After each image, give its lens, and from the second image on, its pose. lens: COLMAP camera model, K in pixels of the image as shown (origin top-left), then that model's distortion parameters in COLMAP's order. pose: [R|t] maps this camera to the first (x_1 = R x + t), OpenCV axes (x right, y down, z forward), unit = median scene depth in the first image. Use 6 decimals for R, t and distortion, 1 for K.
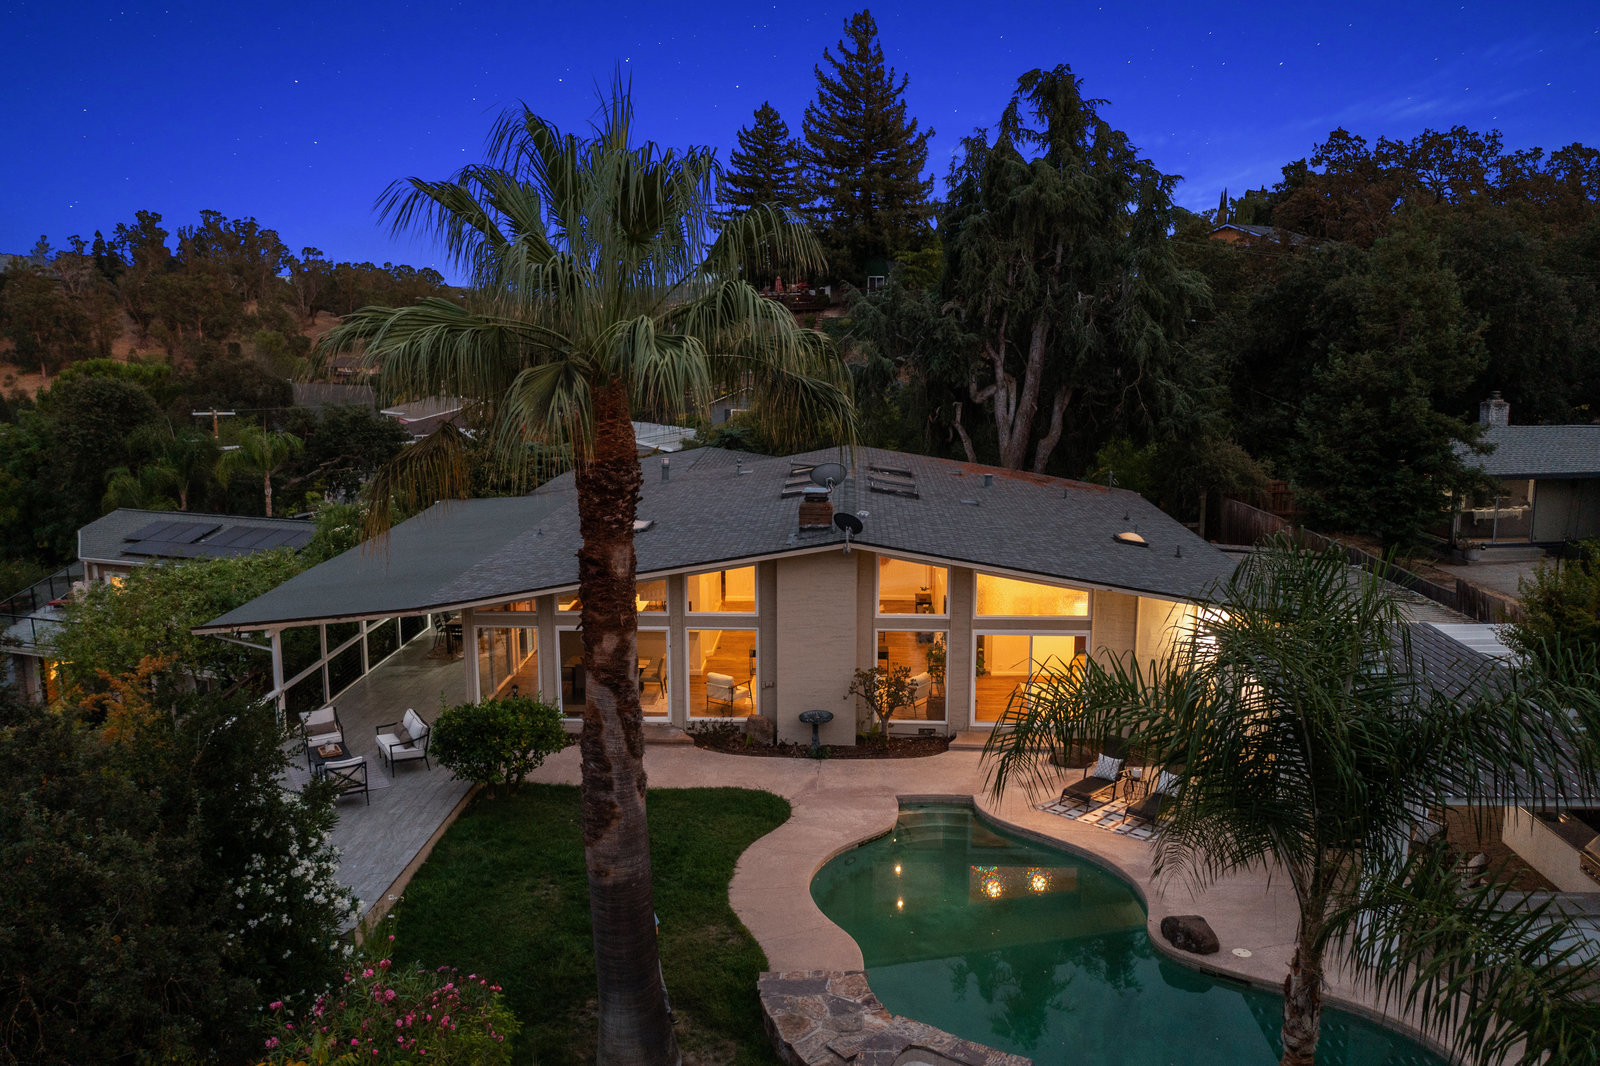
lens RADIAL K [[1290.6, 0, 800.0], [0, 1290.6, 533.0], [0, 0, 1]] dist [-0.013187, 0.009793]
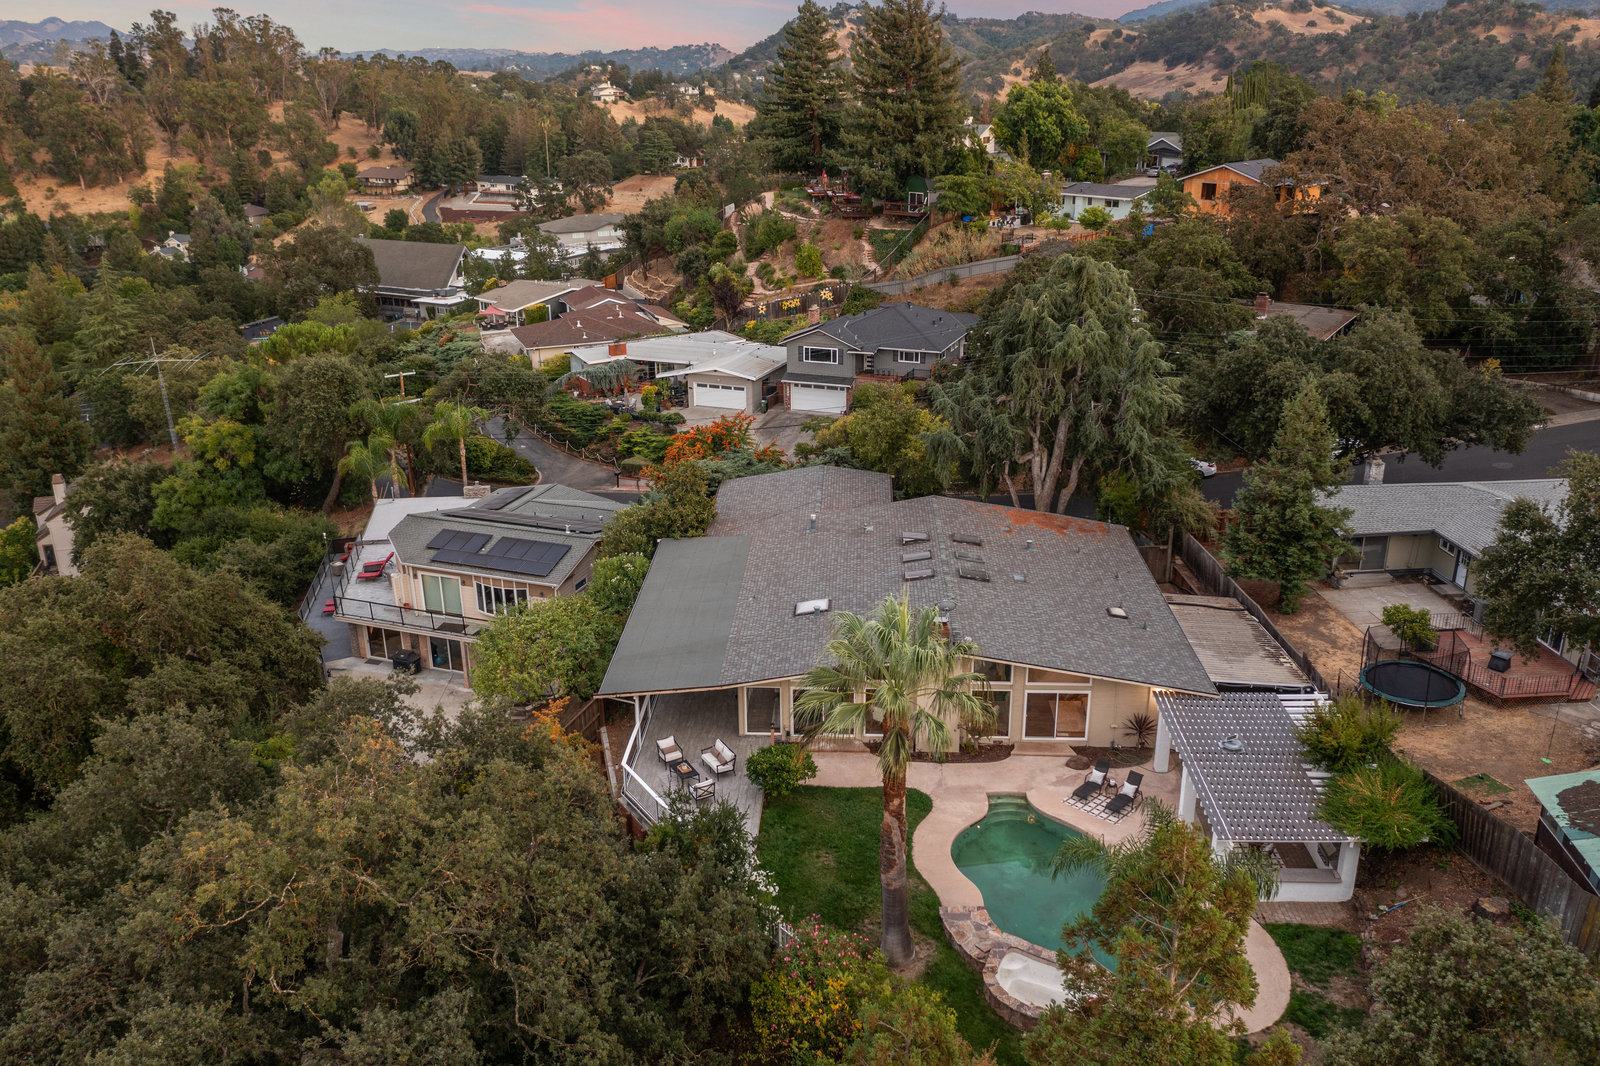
lens RADIAL K [[1278.7, 0, 800.0], [0, 1278.7, 533.0], [0, 0, 1]] dist [-0.002674, -0.004182]
pose [[0.999964, -0.006236, -0.005810, -0.105625], [0.007186, 0.983389, 0.181366, -0.292689], [0.004582, -0.181401, 0.983399, -0.447469]]
